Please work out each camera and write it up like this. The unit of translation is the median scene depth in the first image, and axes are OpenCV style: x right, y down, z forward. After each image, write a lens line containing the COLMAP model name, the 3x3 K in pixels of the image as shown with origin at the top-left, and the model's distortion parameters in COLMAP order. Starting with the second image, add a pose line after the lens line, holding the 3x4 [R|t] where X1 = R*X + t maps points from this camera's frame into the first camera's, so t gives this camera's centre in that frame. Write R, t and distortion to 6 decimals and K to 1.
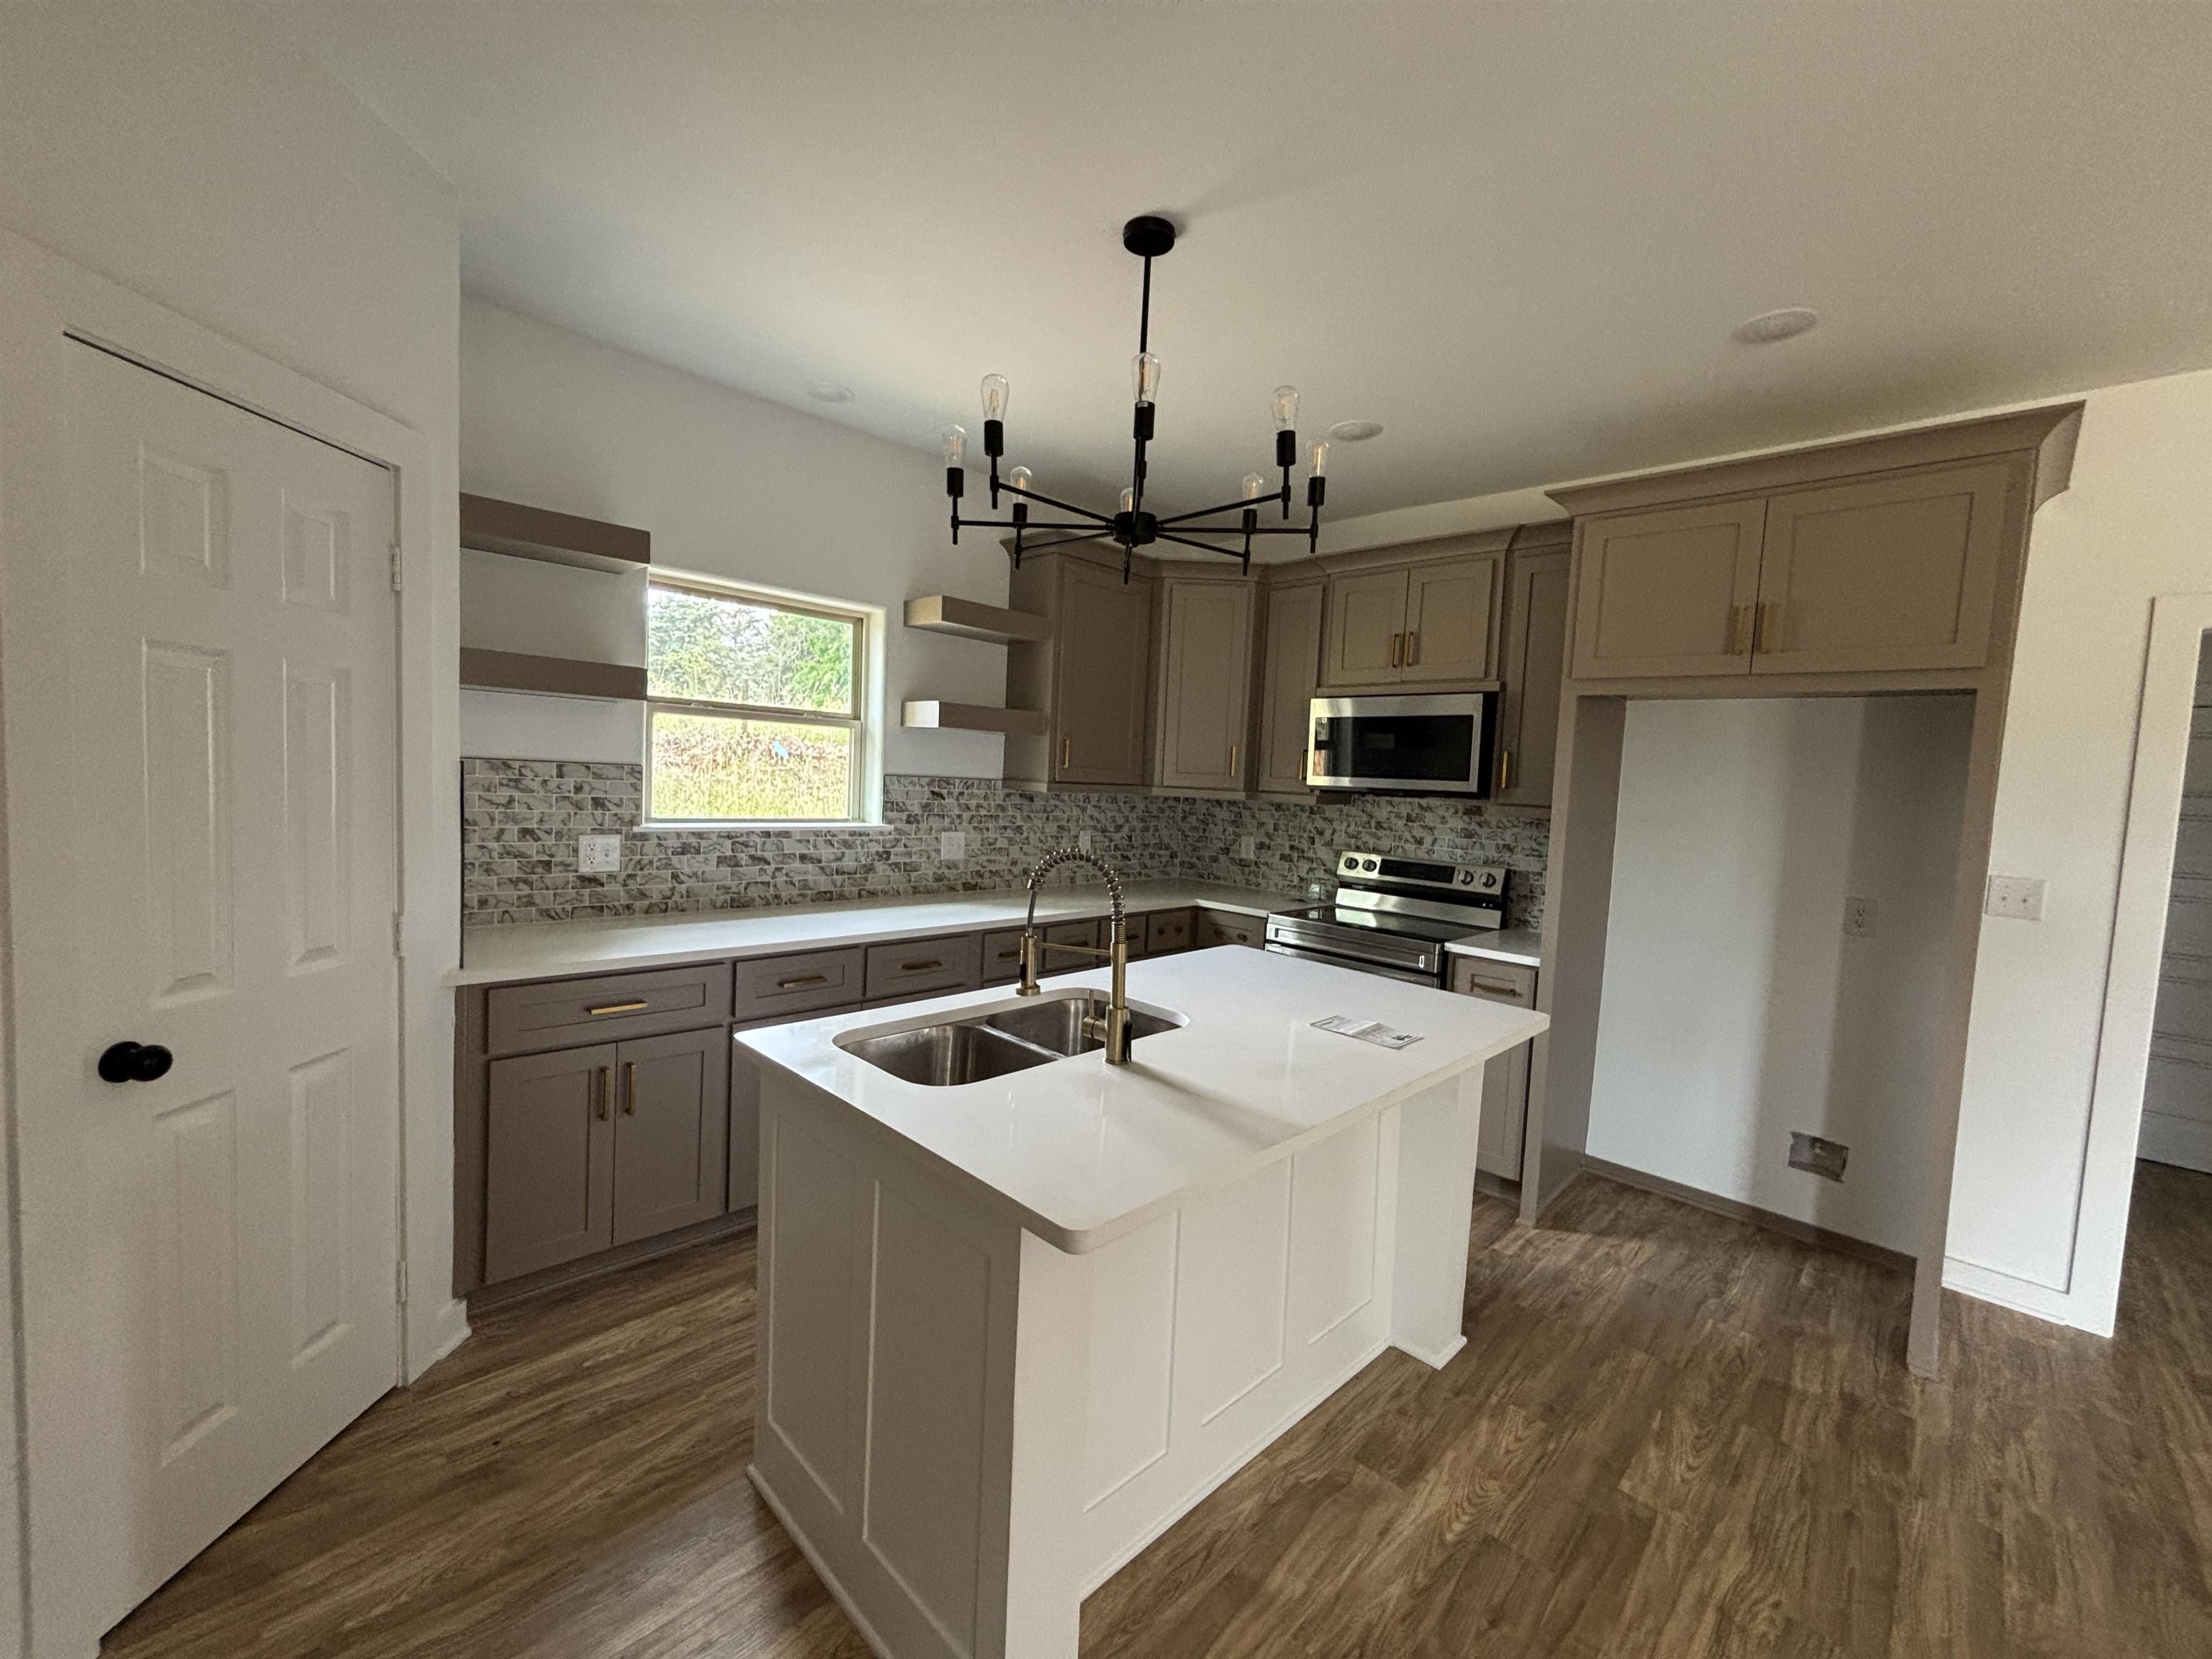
lens RADIAL K [[905.8, 0, 1100.6], [0, 905.8, 835.7], [0, 0, 1]] dist [0.000242, 0.005278]
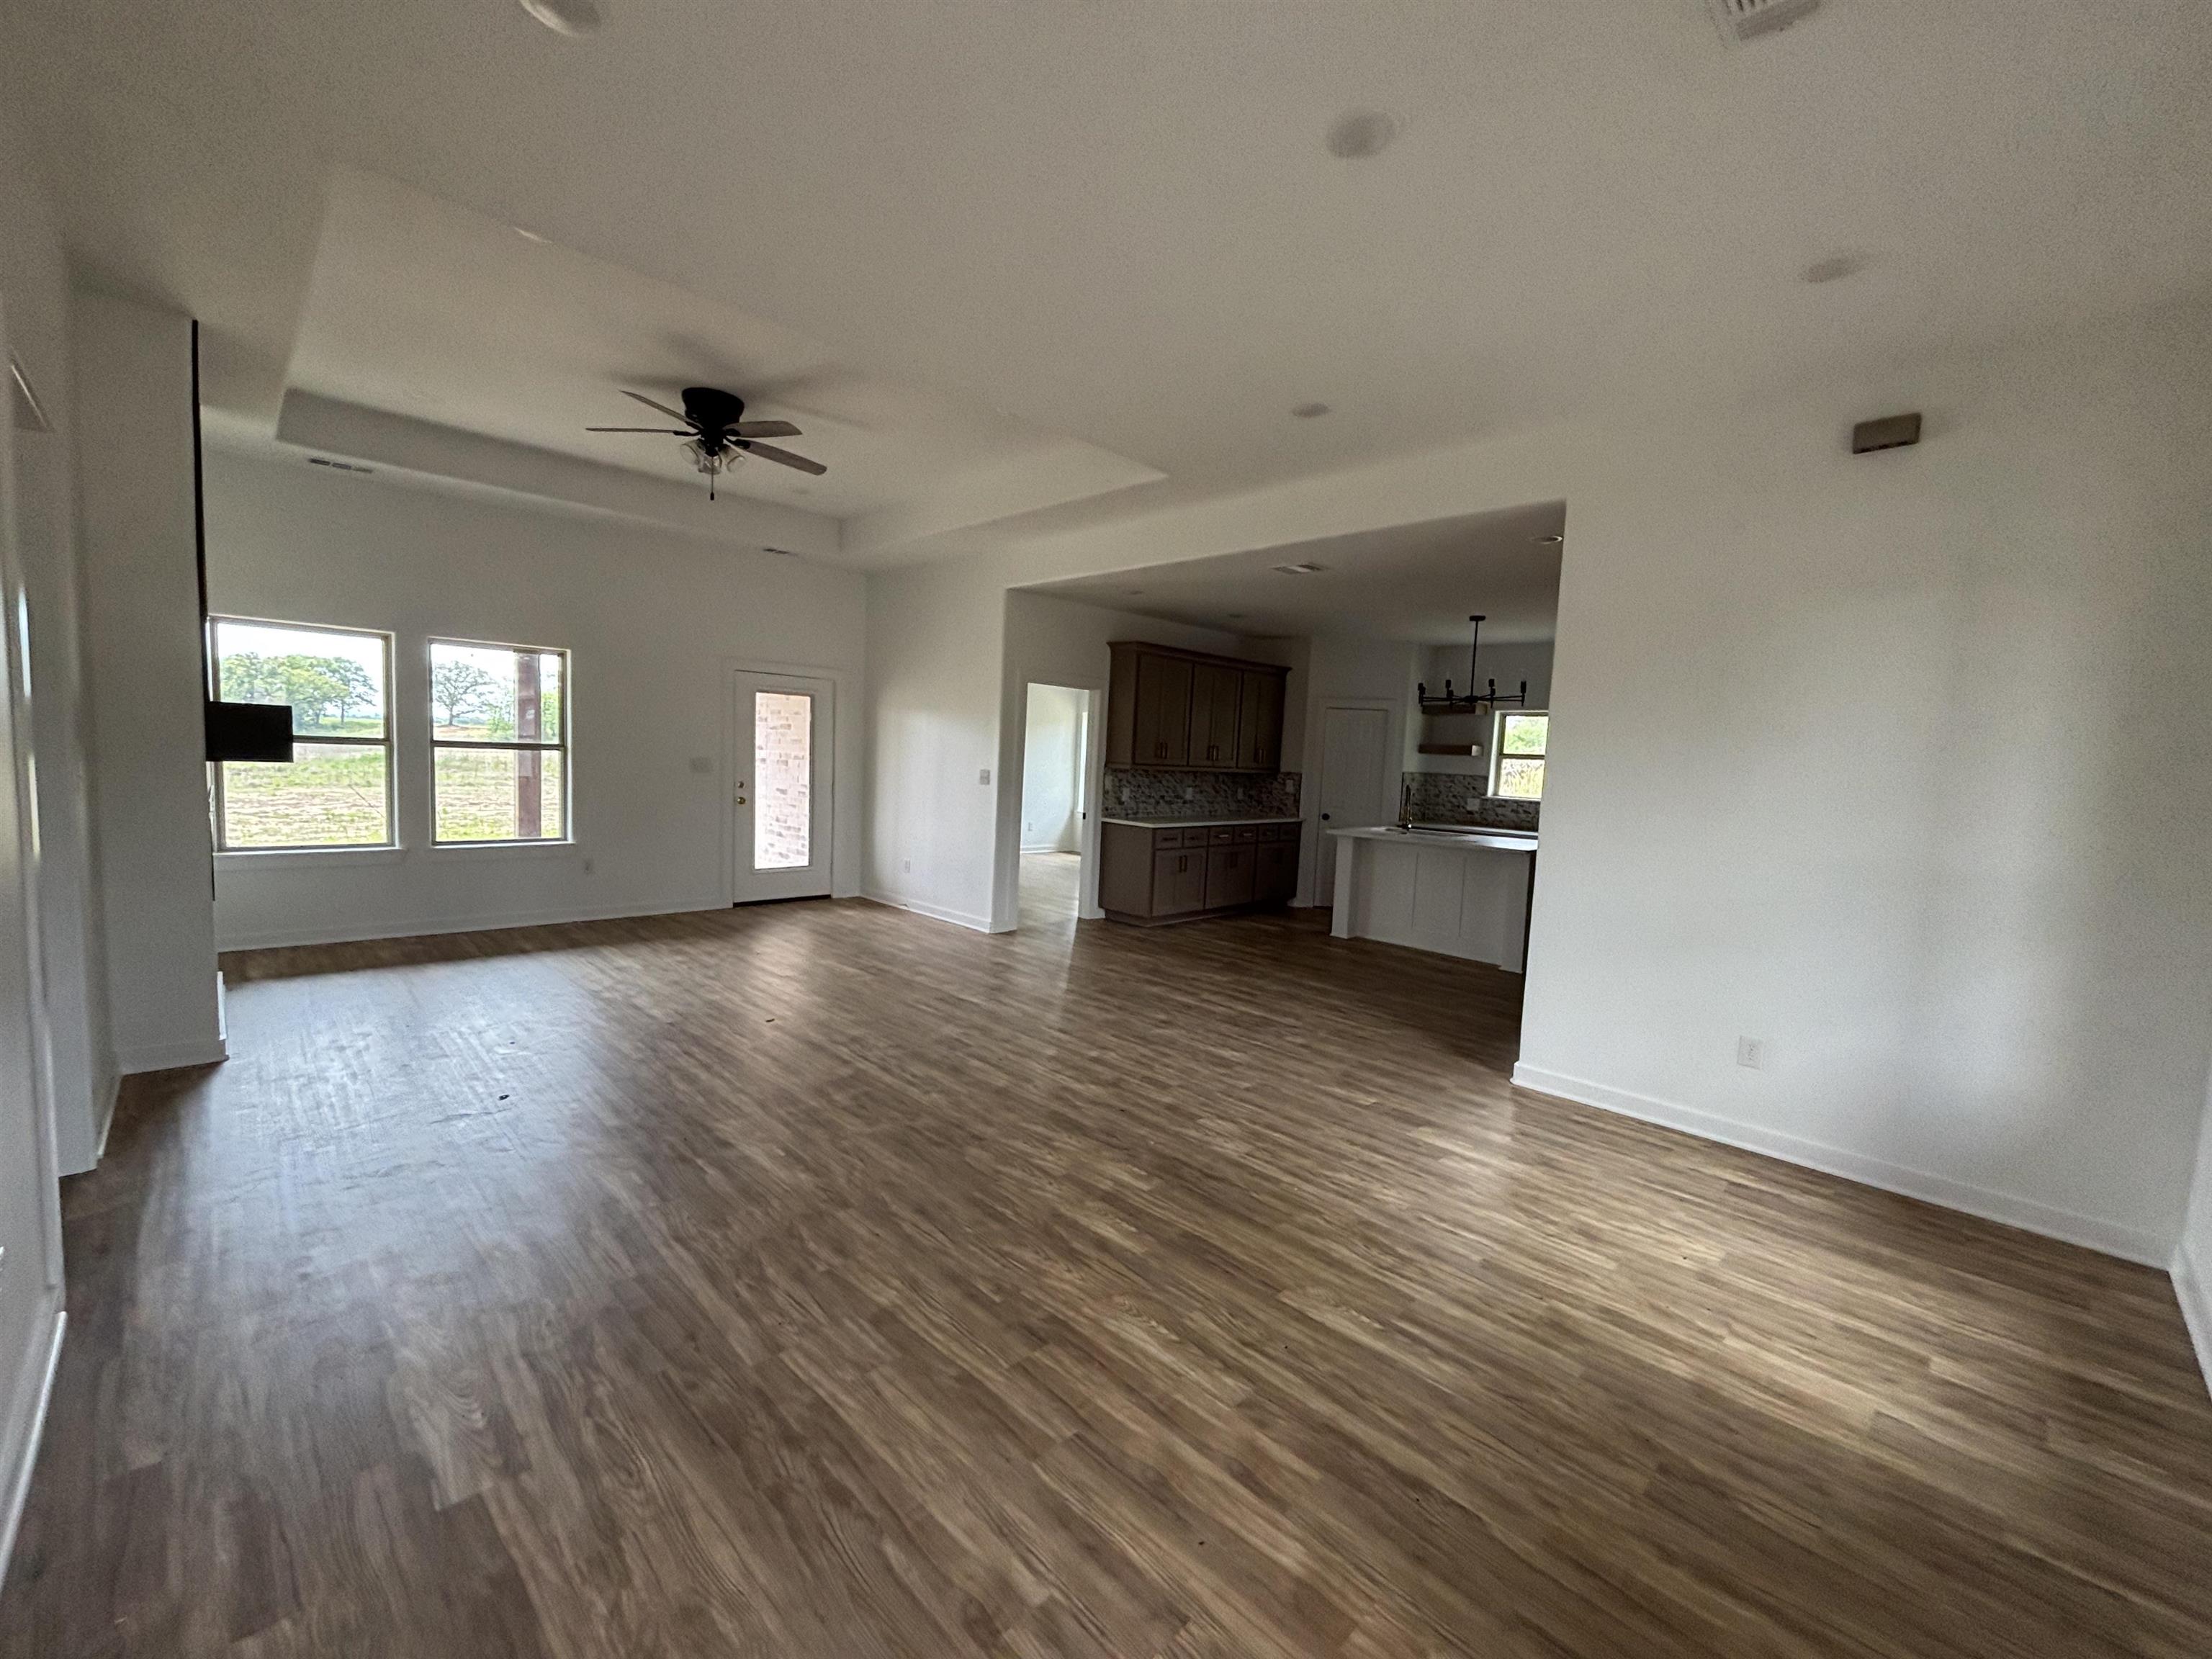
lens RADIAL K [[881.5, 0, 1108.5], [0, 881.5, 837.8], [0, 0, 1]] dist [0.000493, 0.000519]
pose [[-0.005610, 0.044908, -0.998975, 2.333386], [-0.117464, 0.992045, 0.045256, 0.135102], [0.993061, 0.117598, -0.000290, -0.222716]]
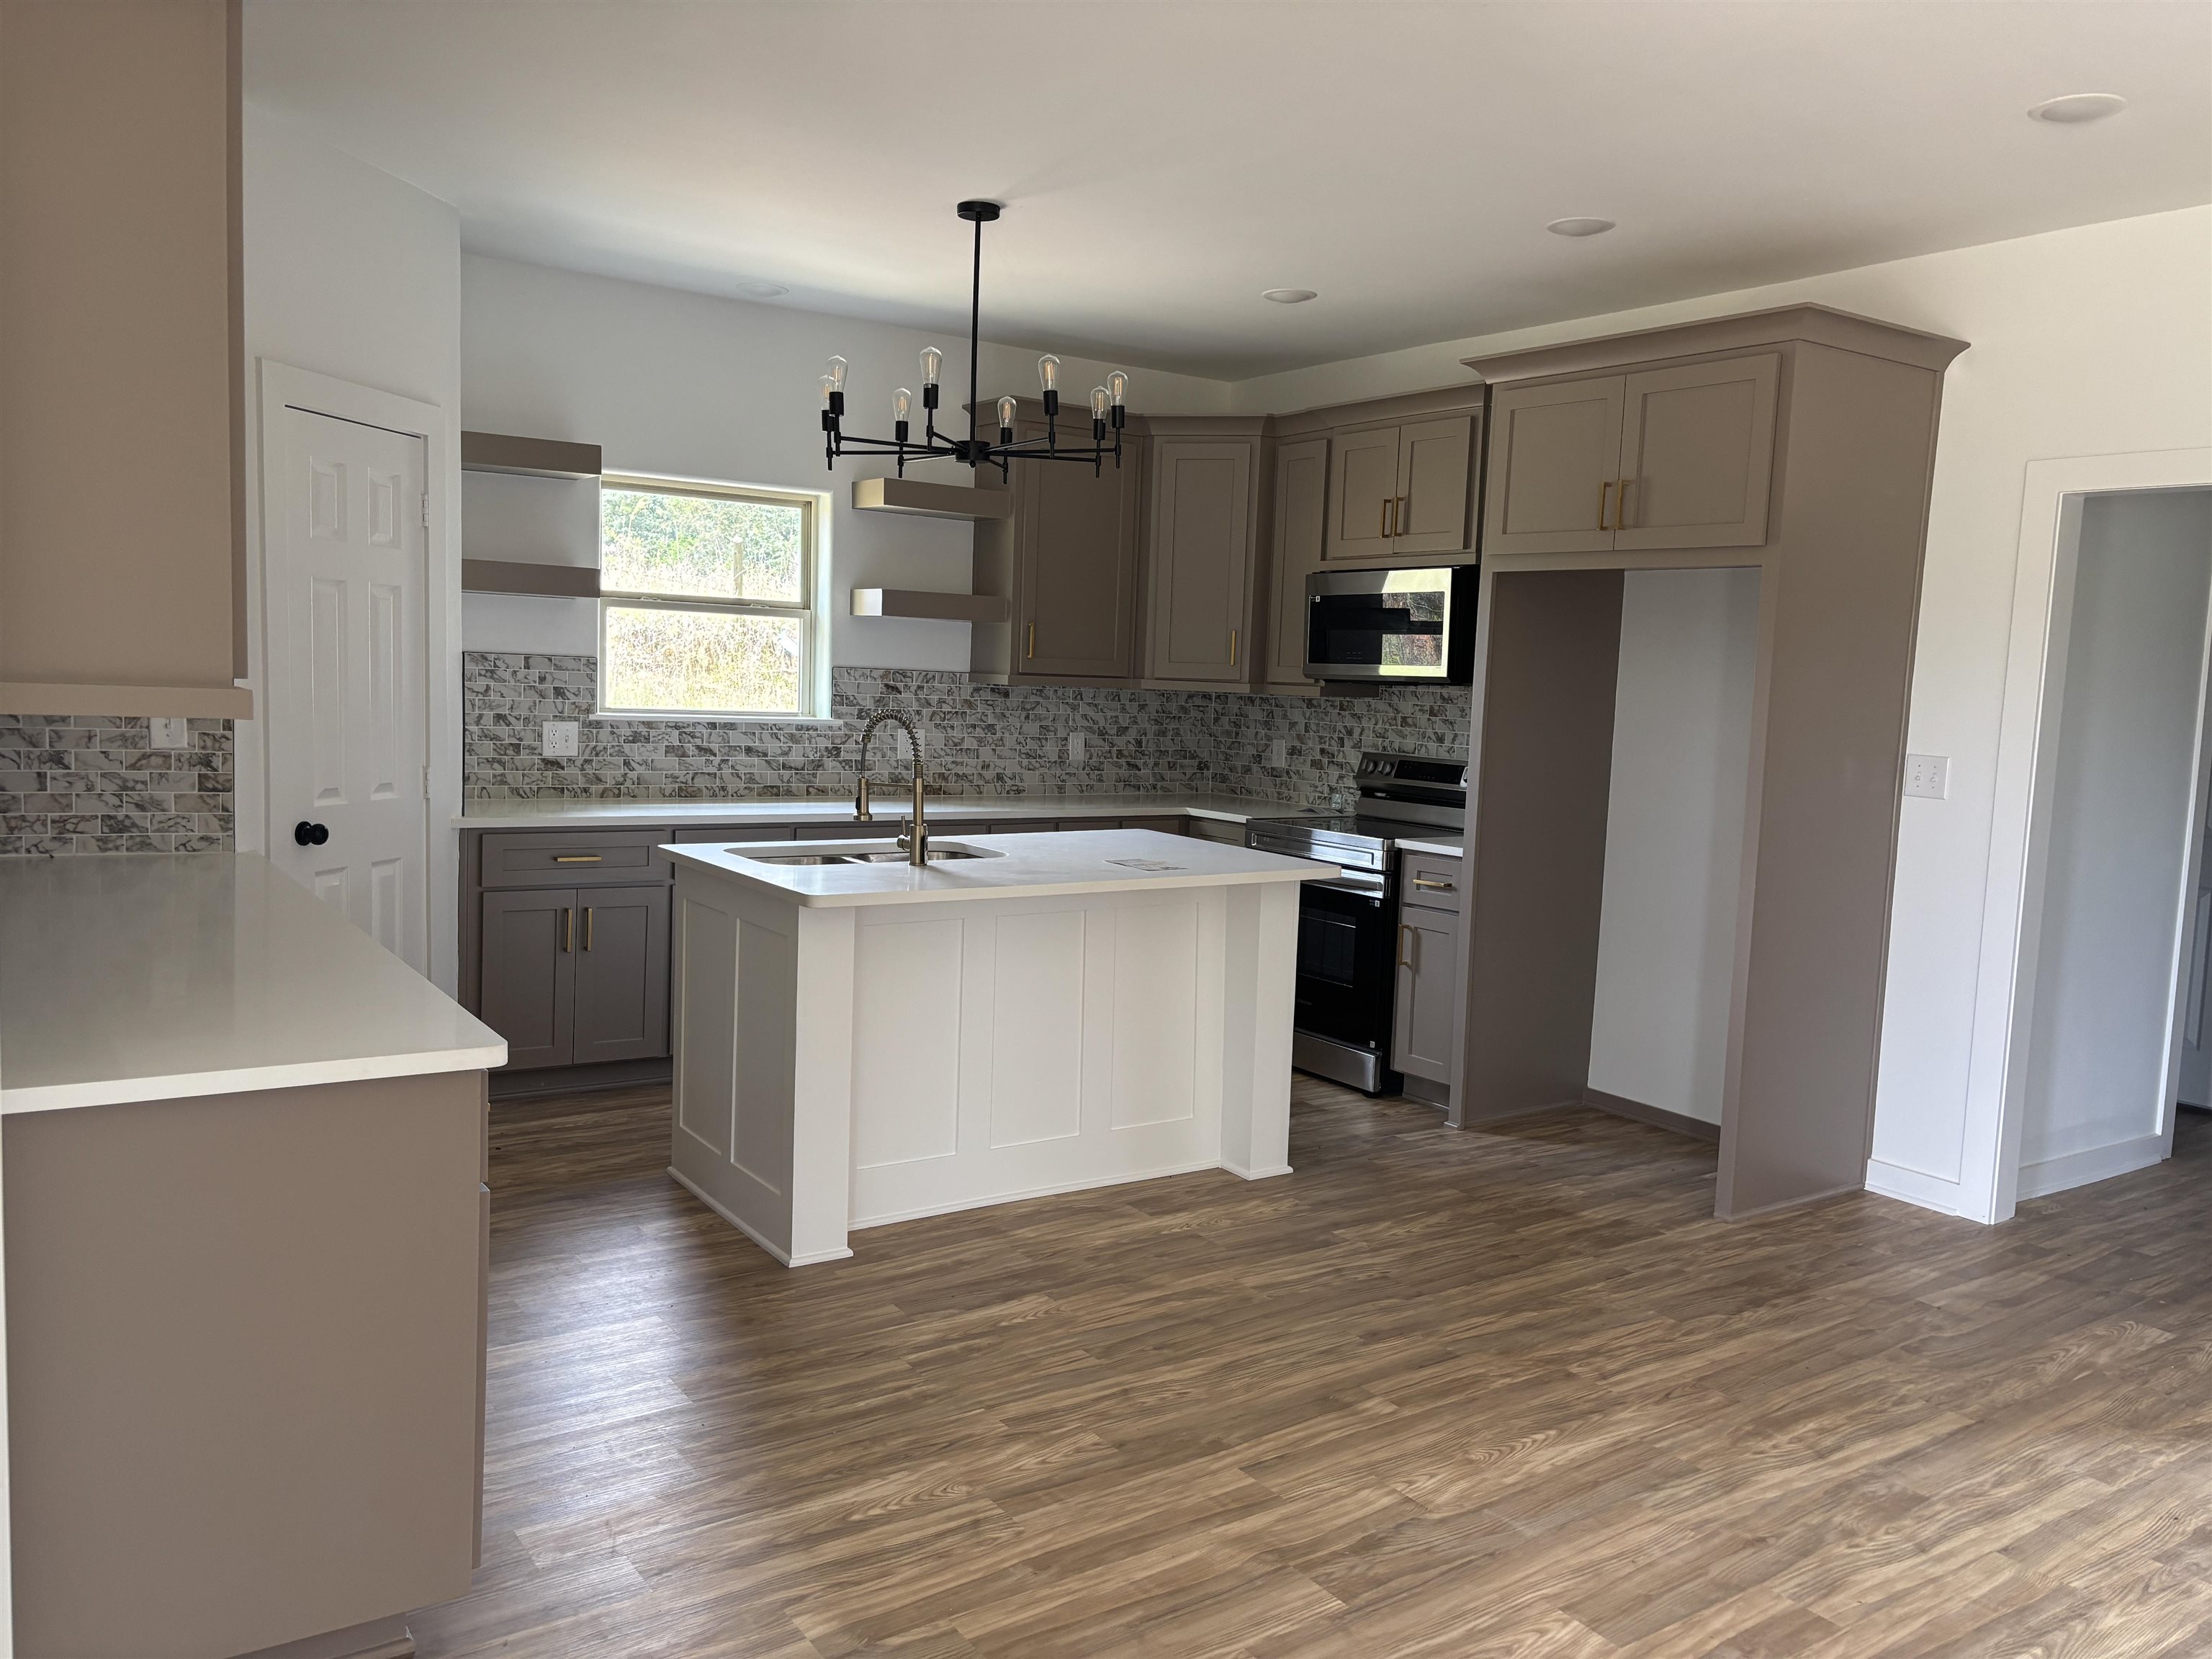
lens RADIAL K [[1671.4, 0, 1061.5], [0, 1671.4, 842.7], [0, 0, 1]] dist [0.110700, -0.151140]
pose [[0.979199, 0.009042, -0.202703, 0.413202], [-0.004019, 0.999675, 0.025175, 0.084083], [0.202865, -0.023837, 0.978917, -0.796383]]
